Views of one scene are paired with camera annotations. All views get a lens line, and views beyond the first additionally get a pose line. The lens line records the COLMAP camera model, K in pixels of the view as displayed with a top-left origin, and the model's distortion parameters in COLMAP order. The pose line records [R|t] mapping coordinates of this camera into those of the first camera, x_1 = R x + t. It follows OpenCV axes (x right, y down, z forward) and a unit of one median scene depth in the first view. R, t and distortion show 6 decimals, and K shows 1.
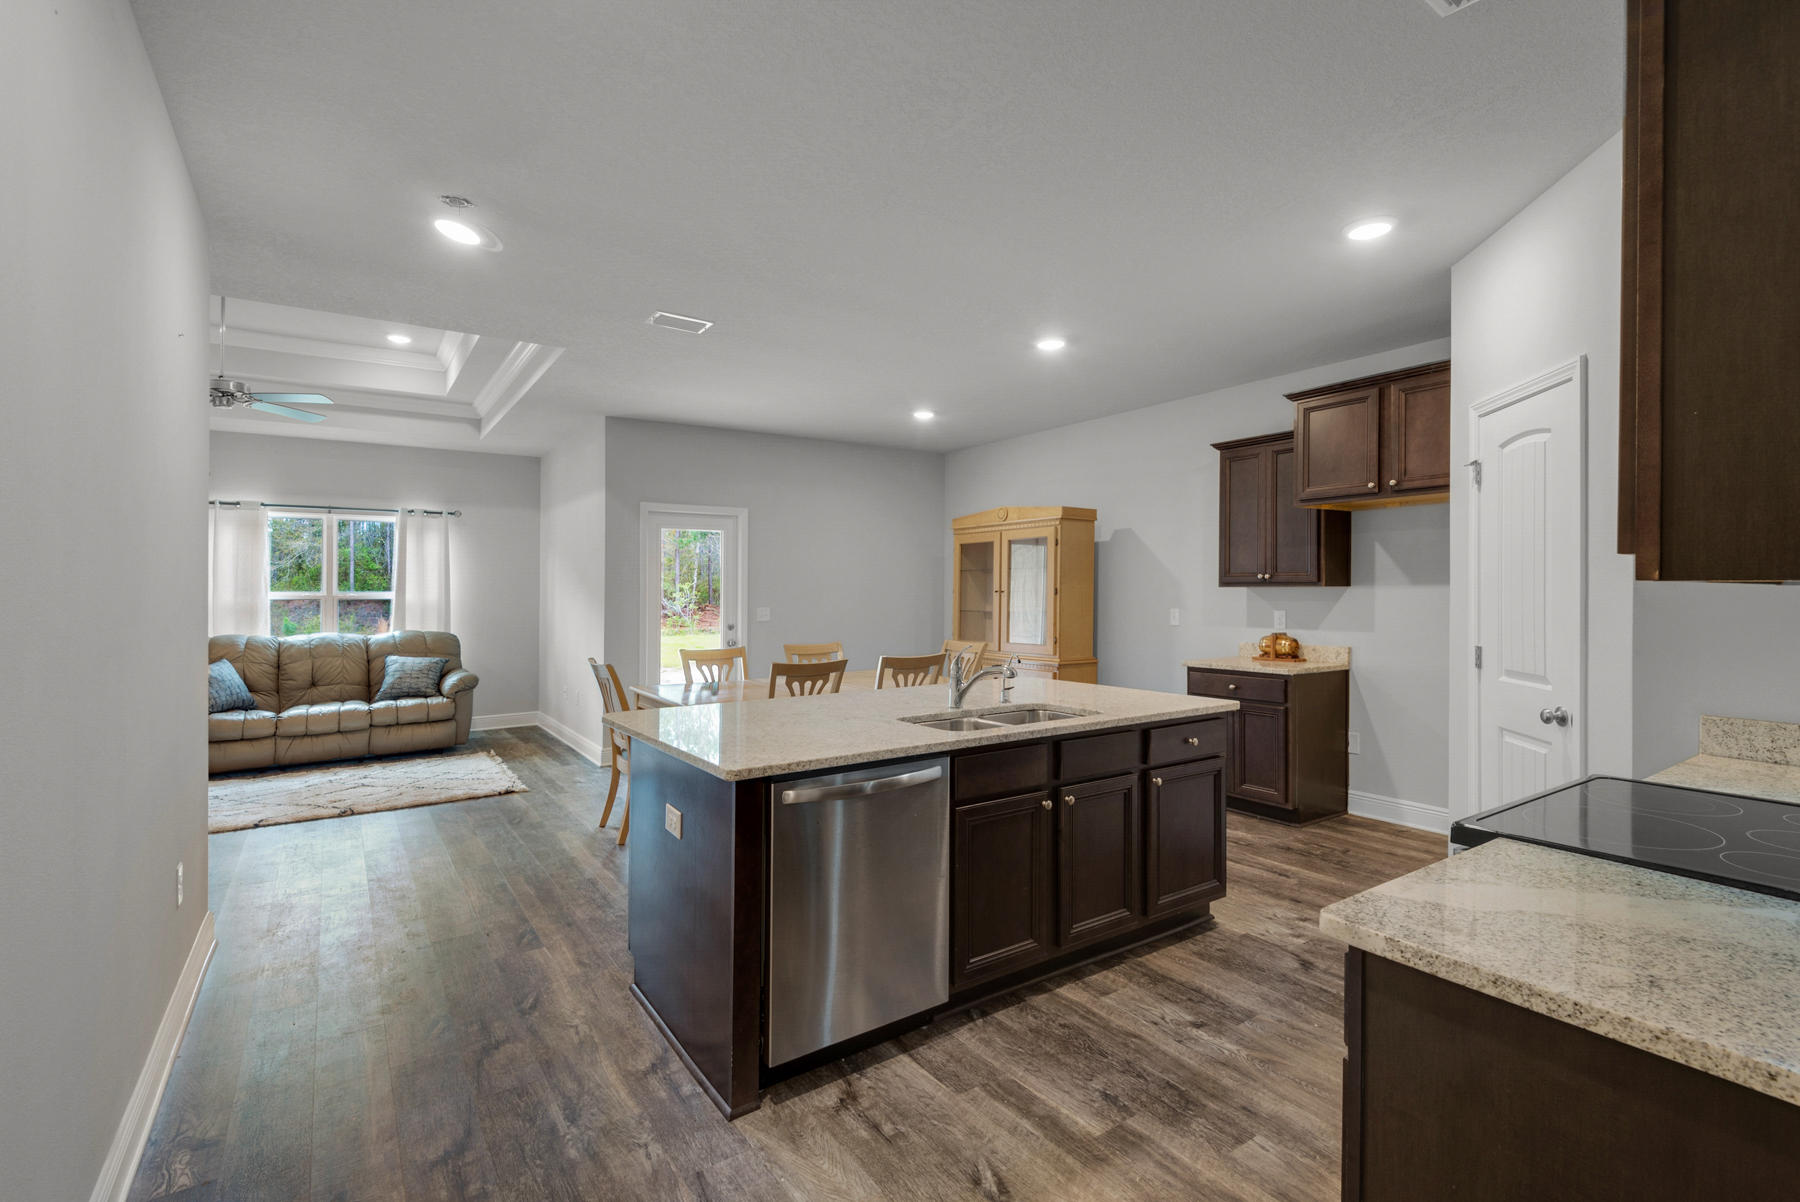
lens RADIAL K [[828.9, 0, 887.8], [0, 828.9, 562.3], [0, 0, 1]] dist [0.019731, -0.010266]
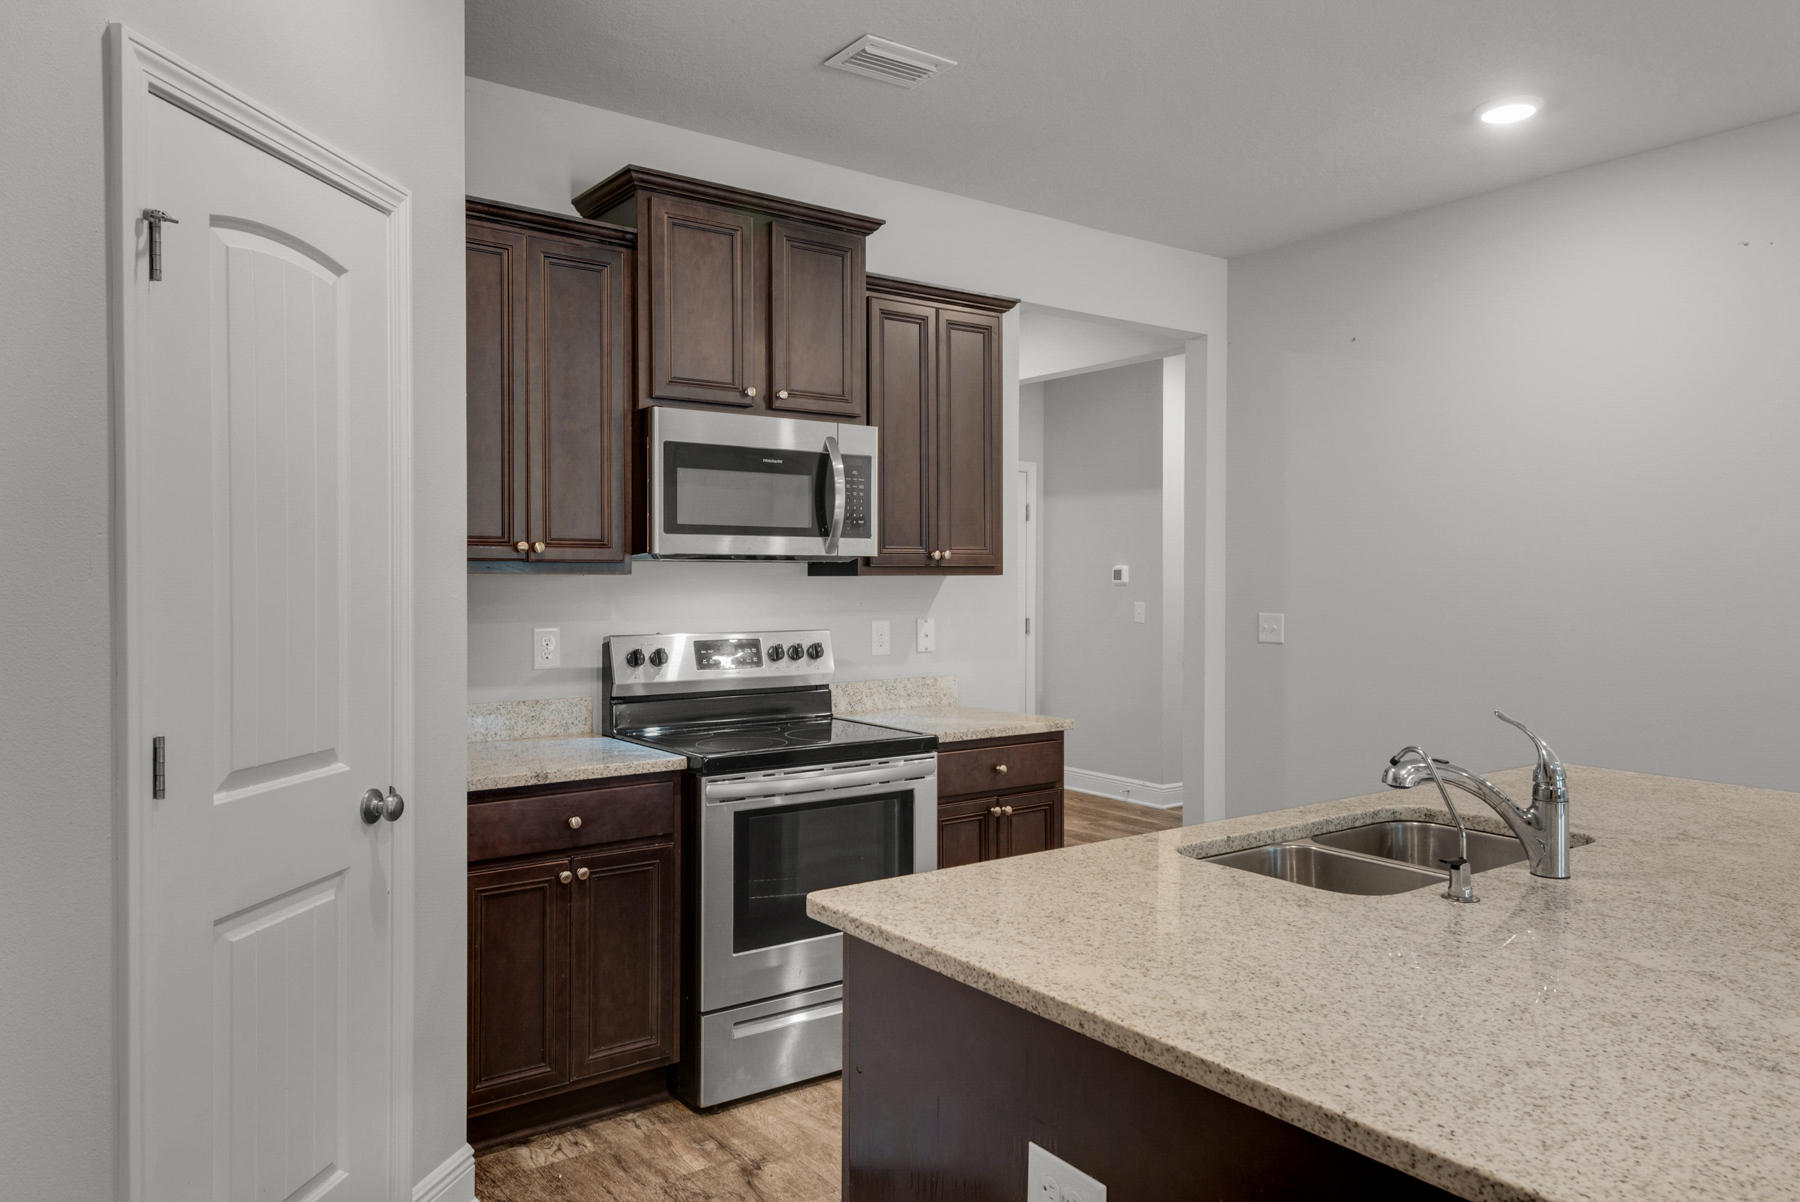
lens RADIAL K [[1217.6, 0, 898.8], [0, 1217.6, 596.4], [0, 0, 1]] dist [0.011843, 0.002701]
pose [[-0.998945, 0.007825, -0.045247, 0.190557], [0.008733, 0.999764, -0.019913, 0.024795], [0.045080, -0.020287, -0.998777, 0.709159]]
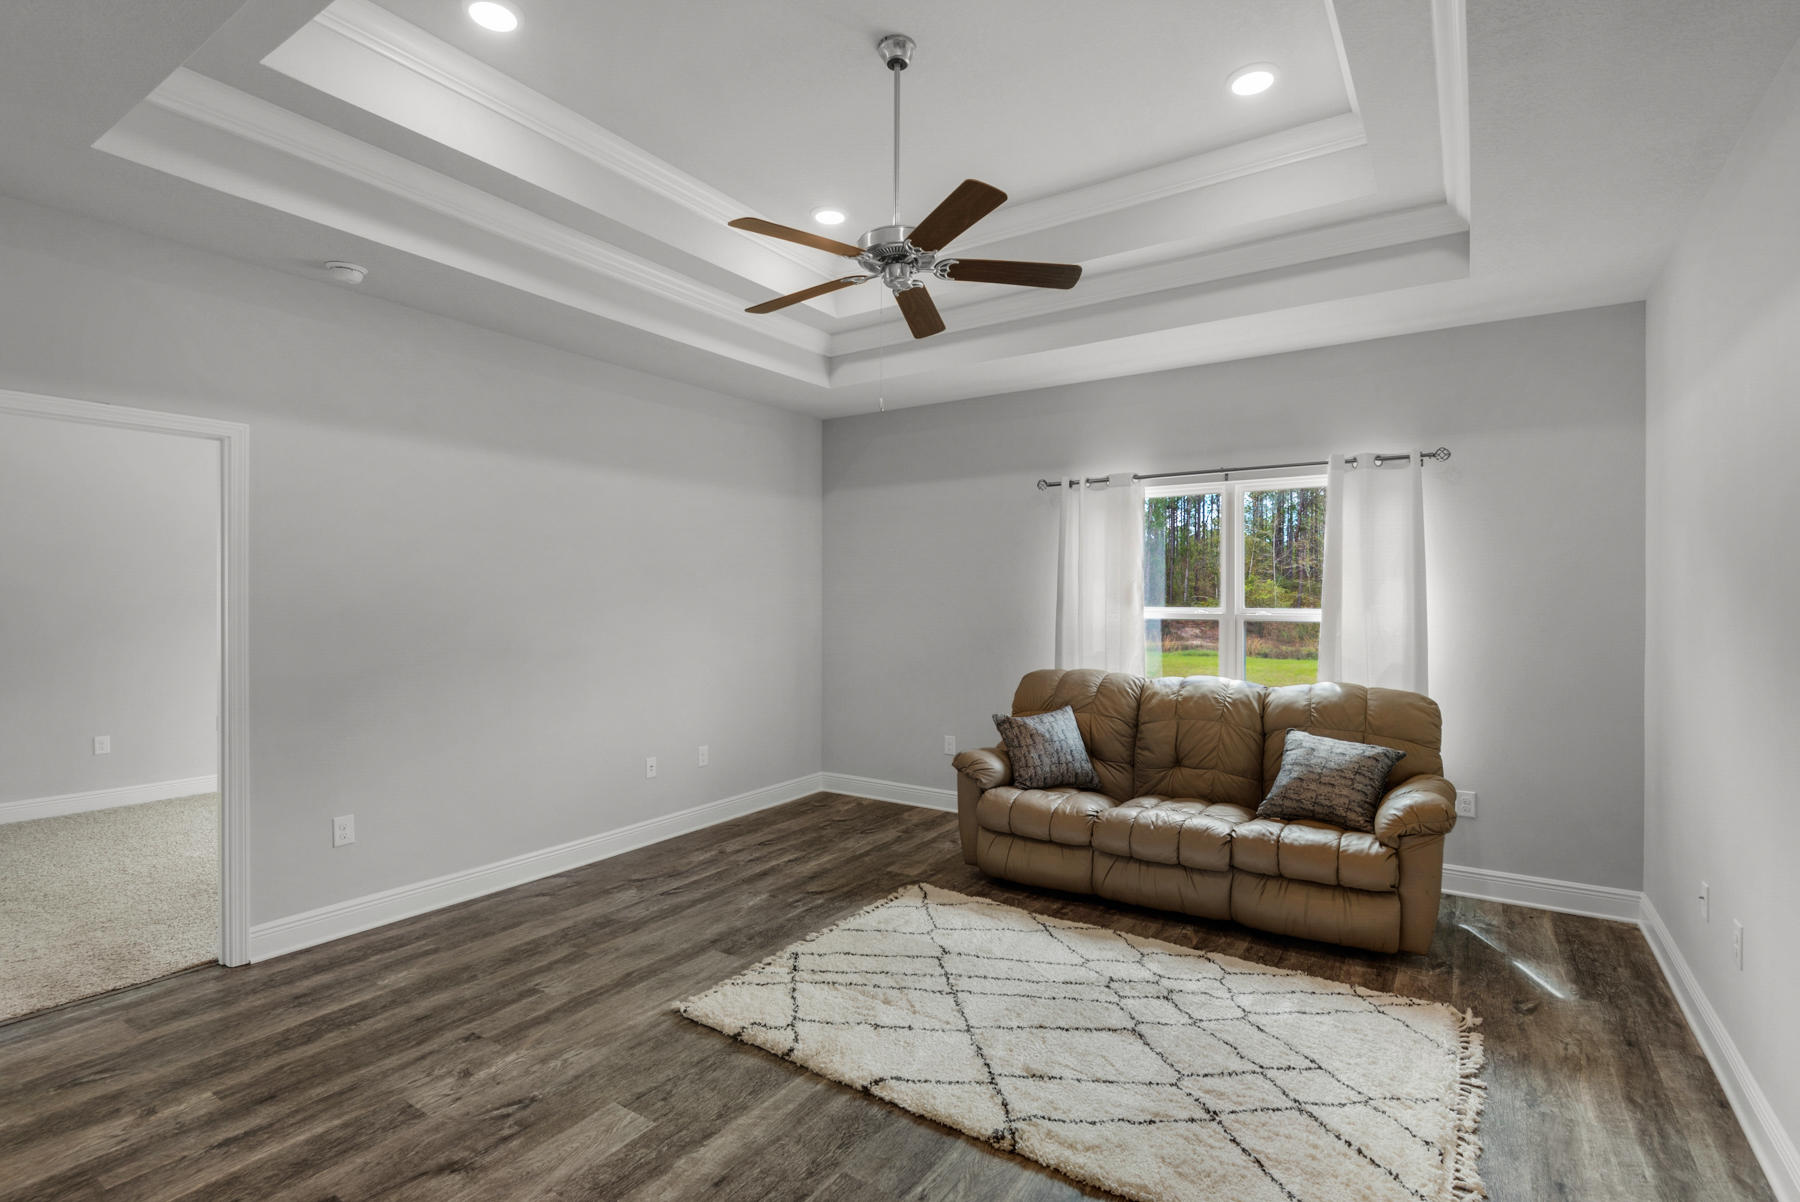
lens RADIAL K [[864.1, 0, 905.1], [0, 864.1, 597.6], [0, 0, 1]] dist [0.011837, -0.003014]
pose [[0.396526, 0.008917, -0.917980, -0.192191], [0.025088, 0.999474, 0.020545, 0.009241], [0.917681, -0.031177, 0.396094, 0.571745]]
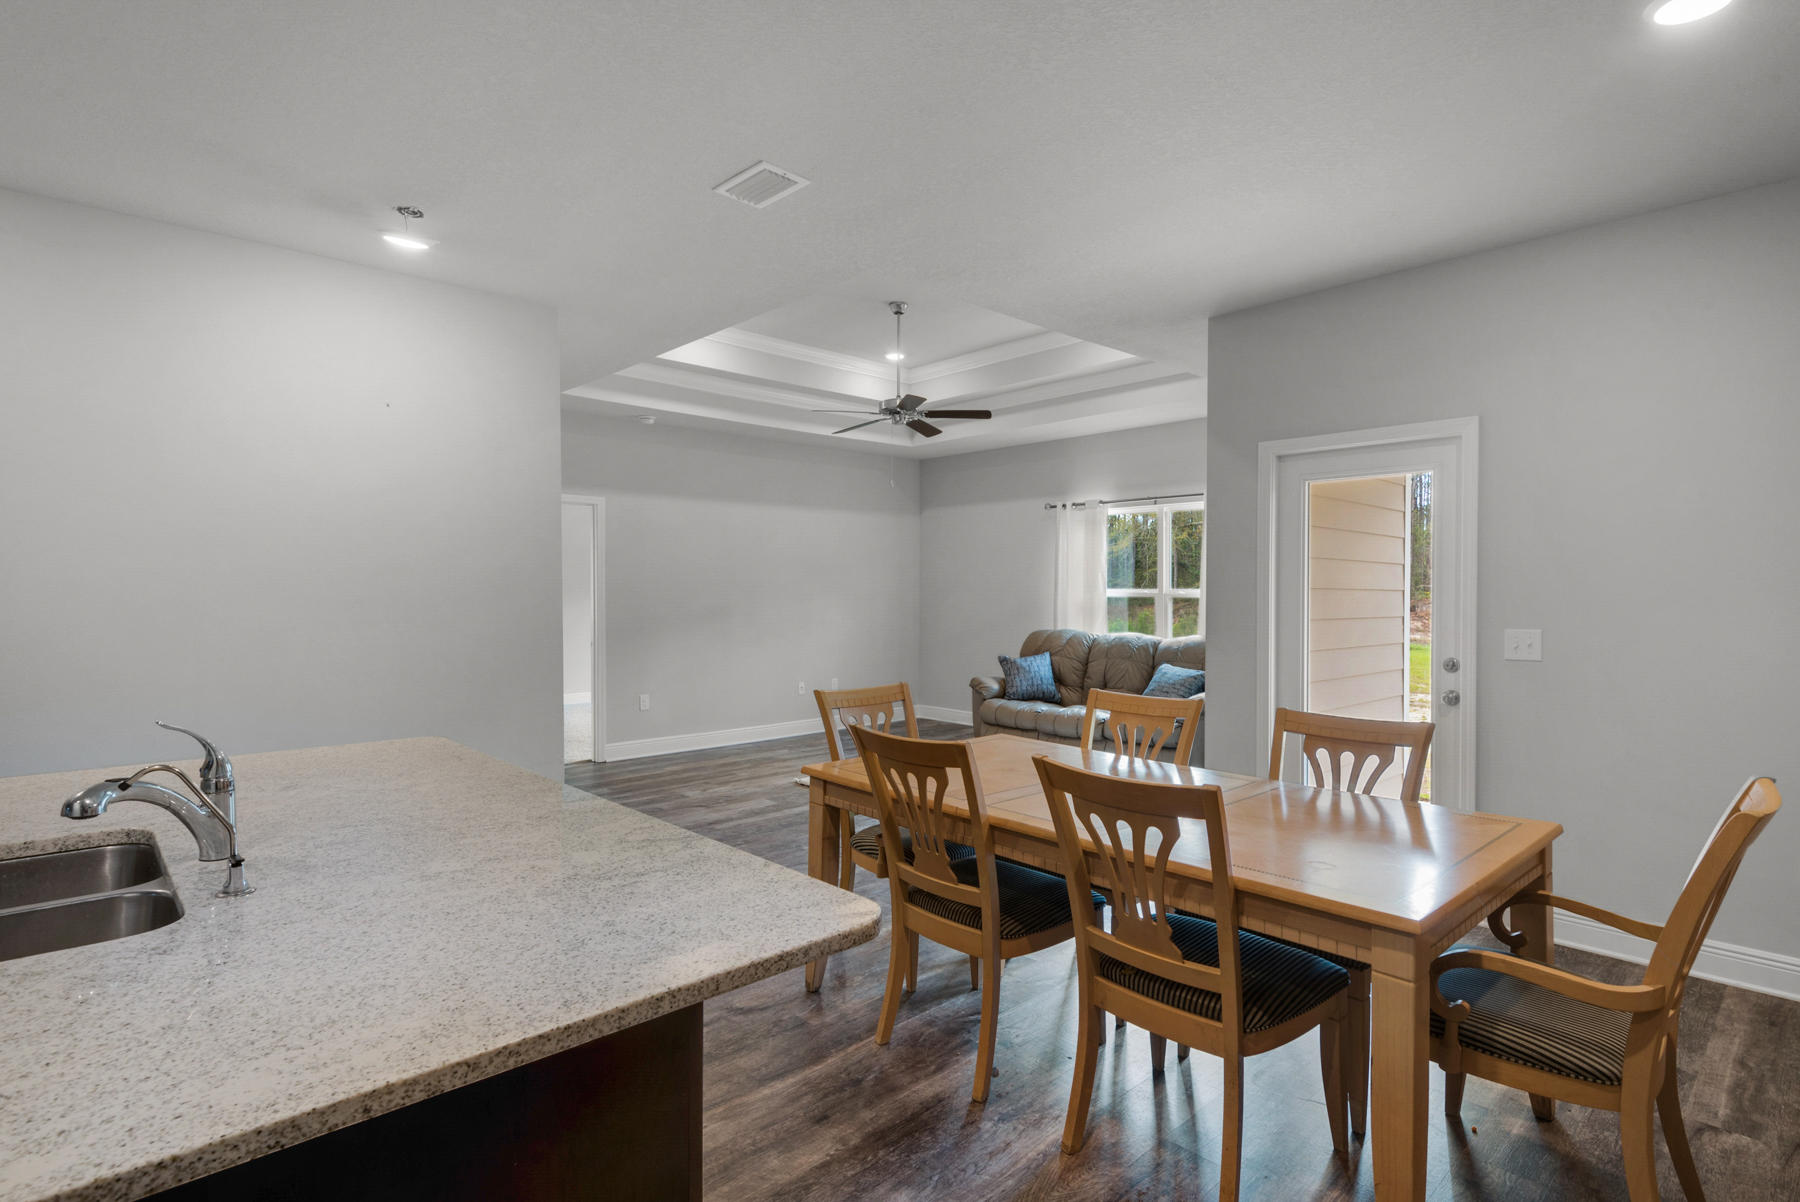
lens RADIAL K [[895.2, 0, 886.1], [0, 895.2, 546.1], [0, 0, 1]] dist [0.011015, -0.001950]
pose [[0.164095, -0.041043, -0.985590, 0.281892], [0.026992, 0.998947, -0.037105, 0.017855], [0.986075, -0.020514, 0.165030, 0.583027]]
